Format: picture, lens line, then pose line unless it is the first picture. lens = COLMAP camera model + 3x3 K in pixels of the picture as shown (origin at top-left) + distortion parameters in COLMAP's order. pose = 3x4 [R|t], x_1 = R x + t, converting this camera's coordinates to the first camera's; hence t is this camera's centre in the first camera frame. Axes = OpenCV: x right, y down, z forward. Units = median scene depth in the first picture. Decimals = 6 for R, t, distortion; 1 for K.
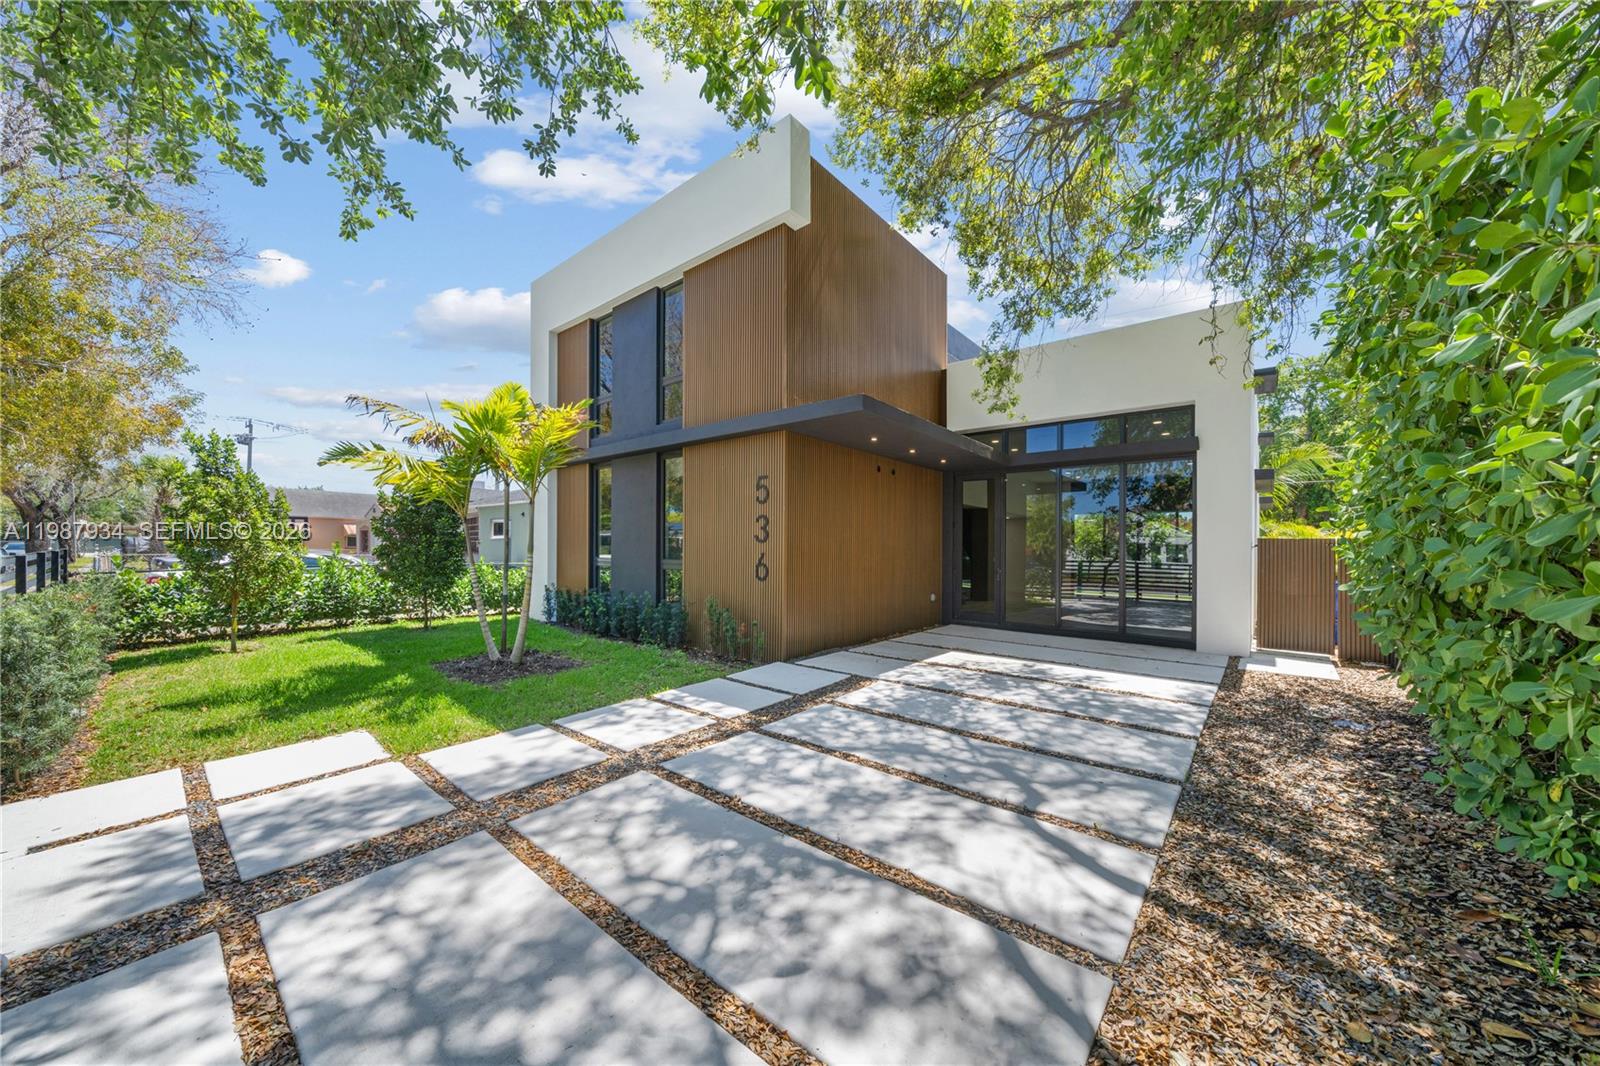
lens RADIAL K [[549.4, 0, 791.7], [0, 549.4, 533.8], [0, 0, 1]] dist [-0.003278, 0.000111]
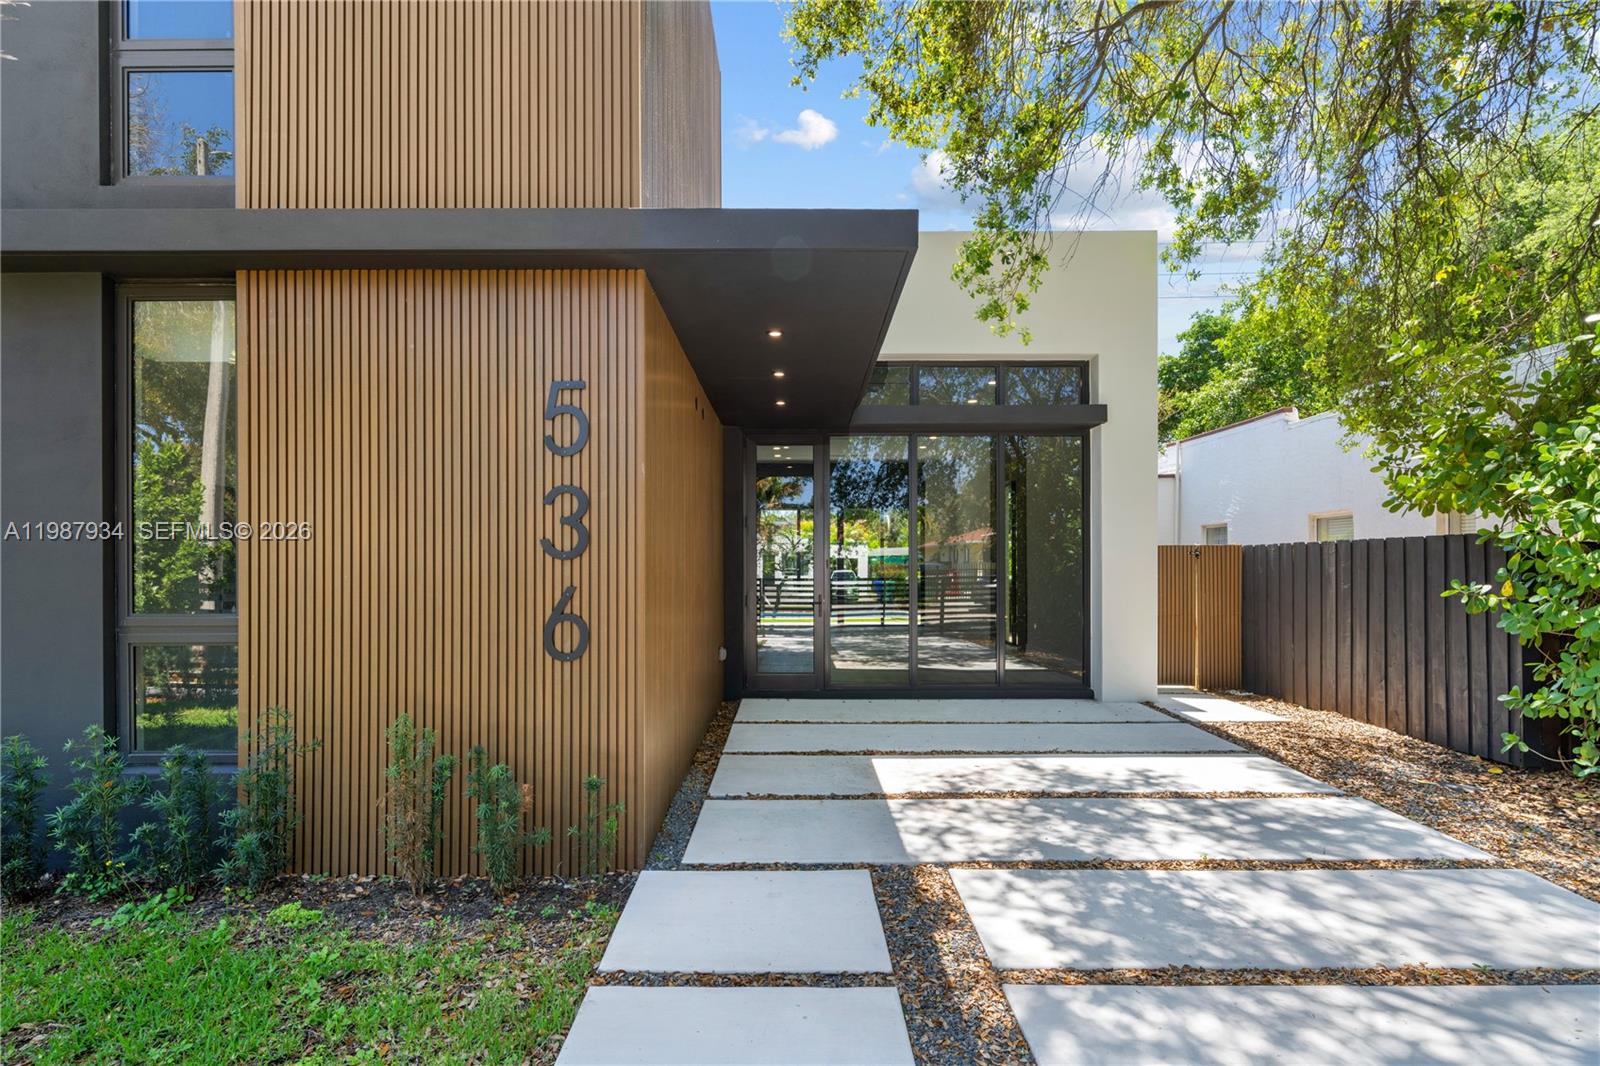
lens RADIAL K [[820.2, 0, 796.3], [0, 820.2, 536.4], [0, 0, 1]] dist [0.005615, 0.001900]
pose [[0.767418, 0.004753, 0.641129, -0.444242], [-0.004713, 0.999987, -0.001771, 0.001034], [-0.641129, -0.001663, 0.767431, 0.706973]]
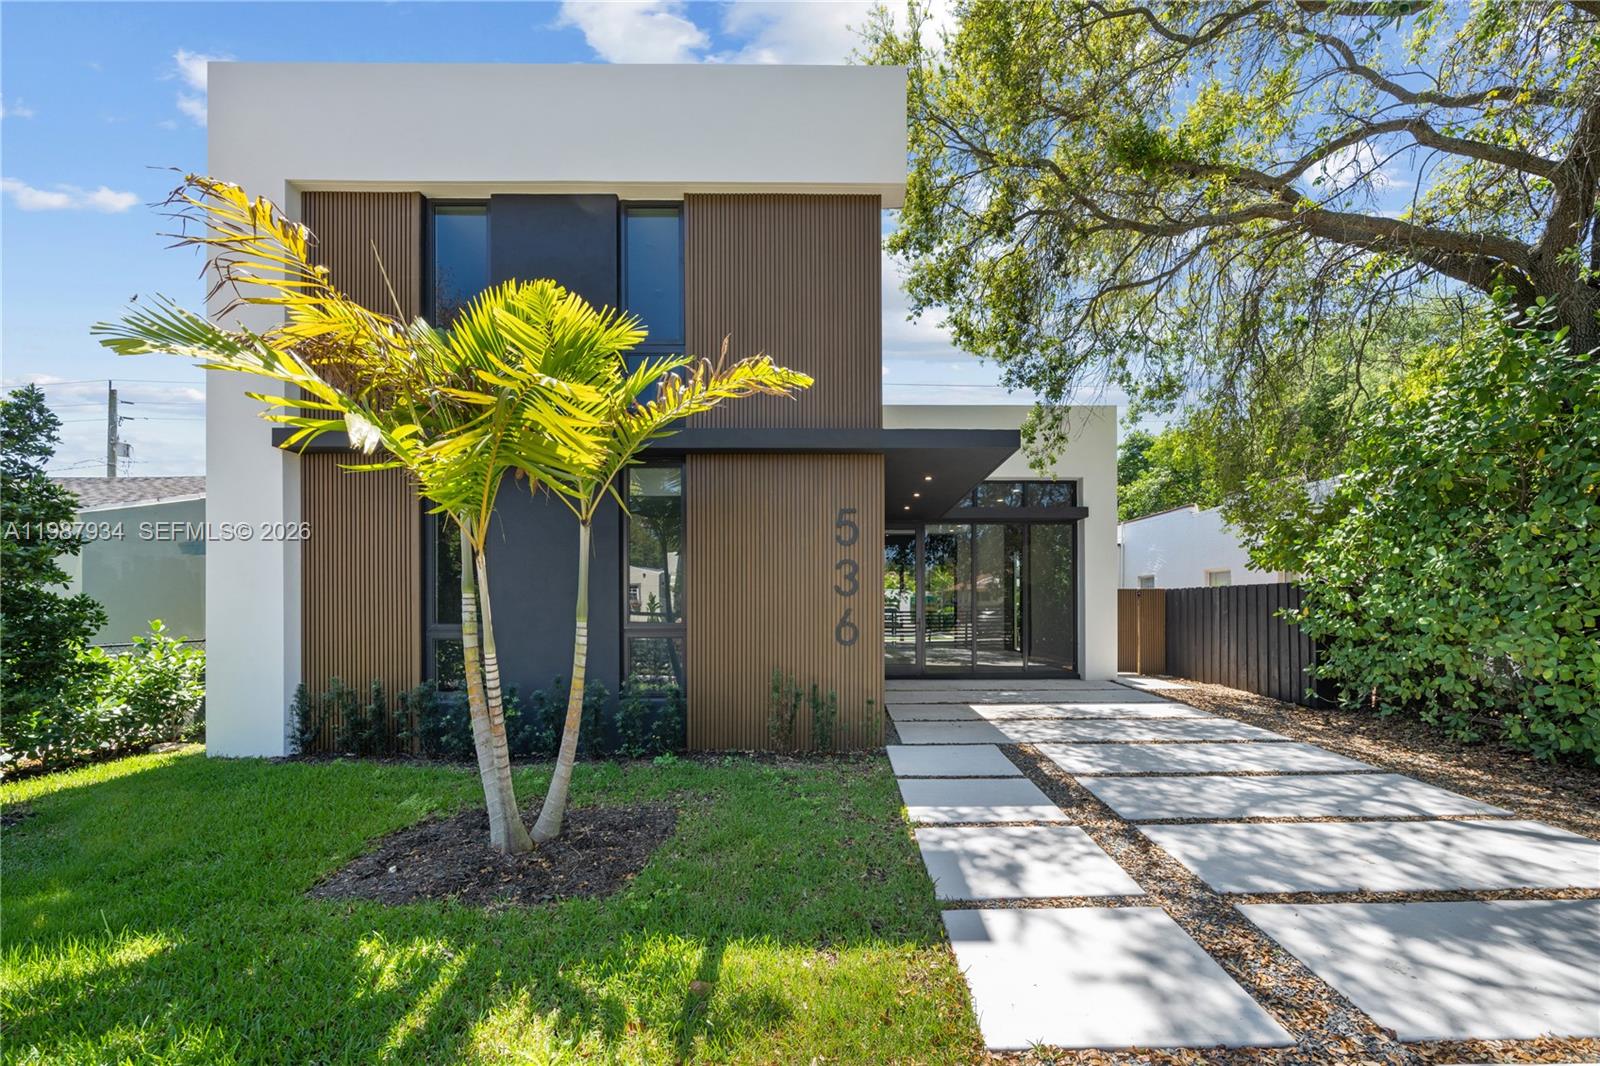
lens RADIAL K [[595.0, 0, 852.6], [0, 595.0, 578.7], [0, 0, 1]] dist [0.001541, -0.000250]
pose [[0.752259, 0.008988, 0.658807, -0.904648], [-0.004206, 0.999952, -0.008840, -0.000433], [-0.658854, 0.003879, 0.752260, 0.555474]]
